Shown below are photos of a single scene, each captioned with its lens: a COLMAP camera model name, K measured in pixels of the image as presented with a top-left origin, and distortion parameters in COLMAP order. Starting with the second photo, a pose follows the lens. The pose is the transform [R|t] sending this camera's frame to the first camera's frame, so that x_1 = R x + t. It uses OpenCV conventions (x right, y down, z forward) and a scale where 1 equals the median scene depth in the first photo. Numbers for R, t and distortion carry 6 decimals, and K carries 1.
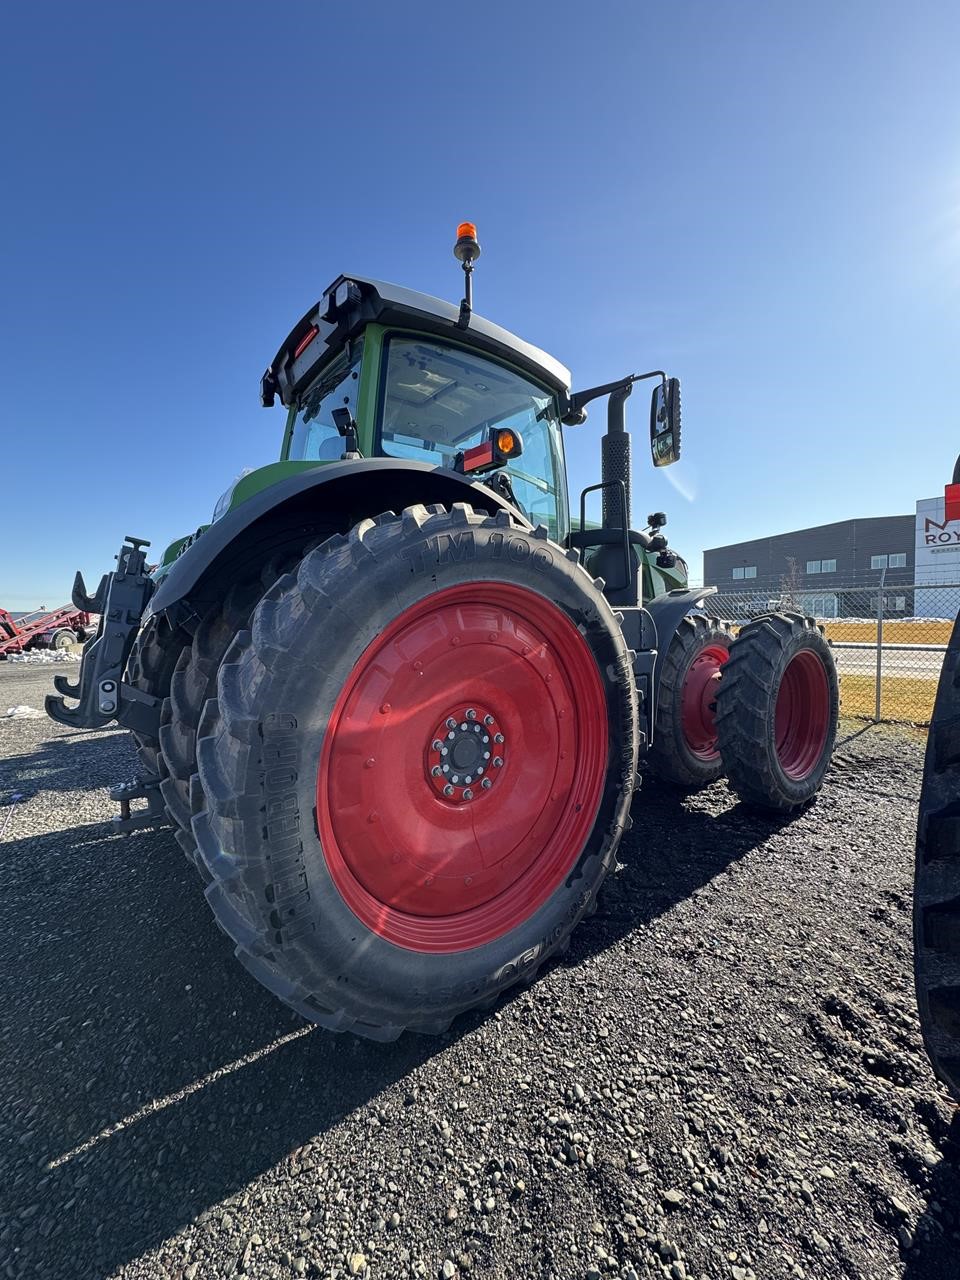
lens RADIAL K [[507.6, 0, 480.0], [0, 507.6, 640.0], [0, 0, 1]] dist [-0.002871, 0.000435]
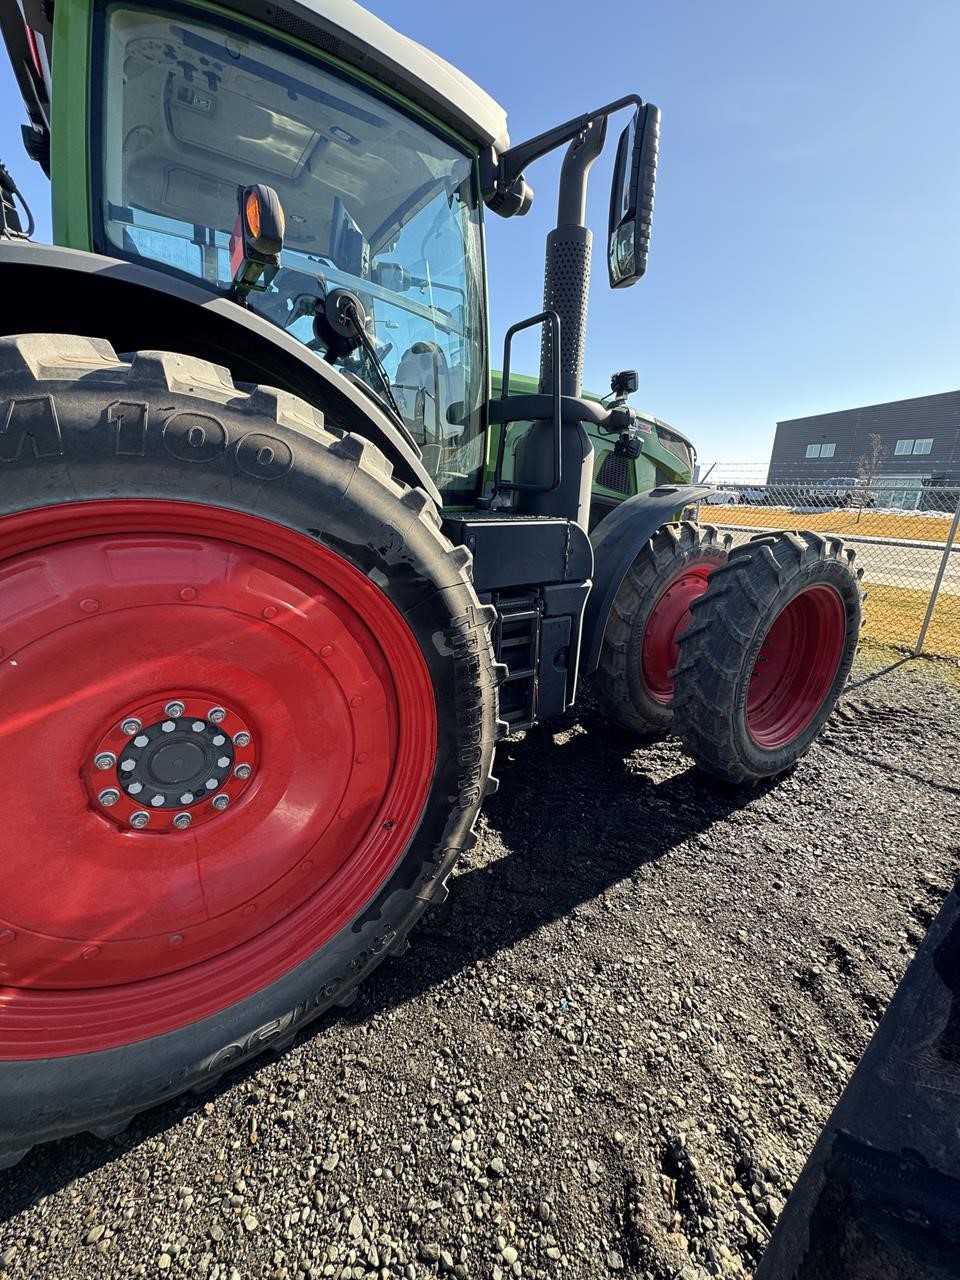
lens RADIAL K [[507.6, 0, 480.0], [0, 507.6, 640.0], [0, 0, 1]] dist [-0.002871, 0.000435]
pose [[0.995335, 0.066759, -0.069648, 0.308348], [-0.047520, 0.967520, 0.248288, -0.087212], [0.083961, -0.243820, 0.966179, 0.342737]]
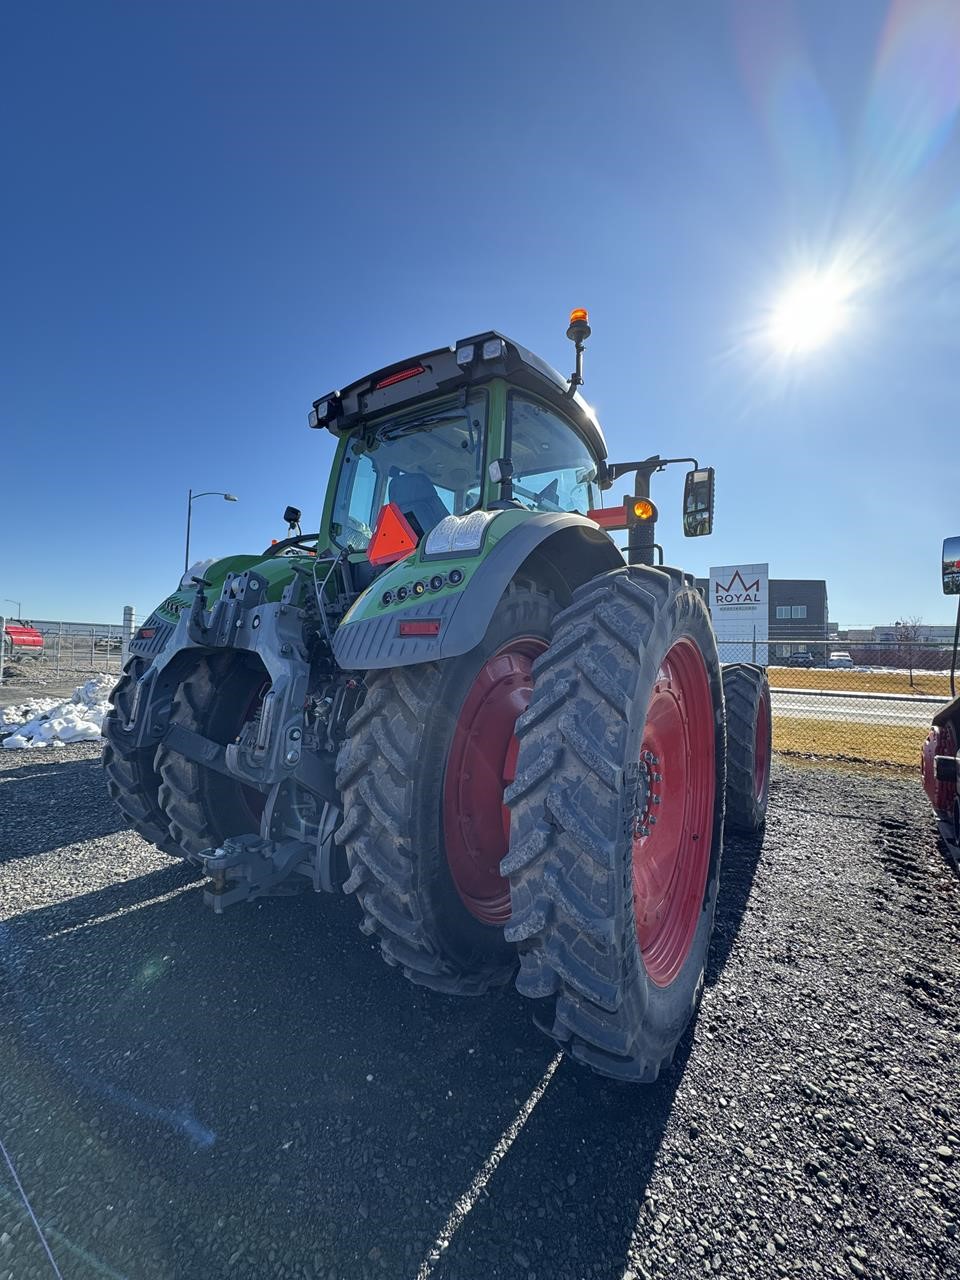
lens RADIAL K [[507.6, 0, 480.0], [0, 507.6, 640.0], [0, 0, 1]] dist [-0.002871, 0.000435]
pose [[0.953647, 0.043135, 0.297820, -0.535474], [-0.023688, 0.997363, -0.068603, -0.013552], [-0.299994, 0.058368, 0.952154, 0.046392]]
